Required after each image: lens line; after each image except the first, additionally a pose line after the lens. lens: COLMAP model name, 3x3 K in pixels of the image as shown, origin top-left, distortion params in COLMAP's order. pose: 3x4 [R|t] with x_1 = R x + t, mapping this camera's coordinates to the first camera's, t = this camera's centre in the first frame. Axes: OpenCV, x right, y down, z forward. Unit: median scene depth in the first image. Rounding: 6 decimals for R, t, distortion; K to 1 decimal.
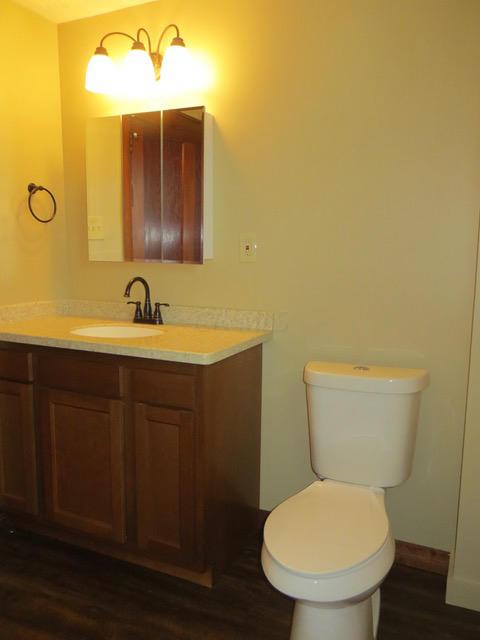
lens RADIAL K [[549.6, 0, 240.0], [0, 549.6, 320.0], [0, 0, 1]] dist [0.002503, -0.000031]
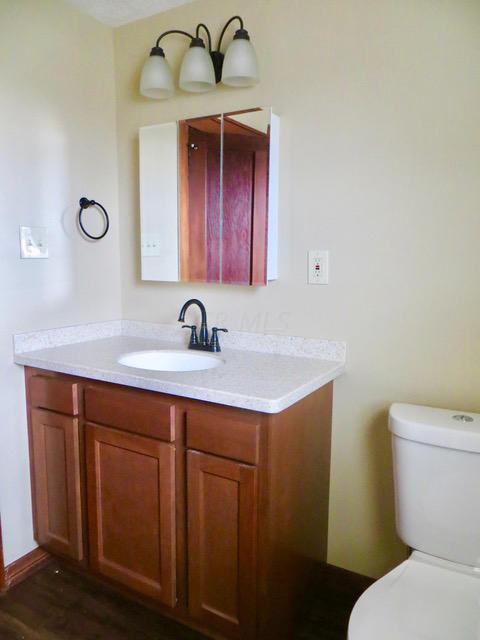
lens RADIAL K [[486.0, 0, 240.0], [0, 486.0, 320.0], [0, 0, 1]] dist [-0.009697, -0.000288]
pose [[0.995393, 0.011088, -0.095241, -0.035558], [-0.011441, 0.999930, -0.003167, -0.044587], [0.095199, 0.004242, 0.995449, 0.224821]]
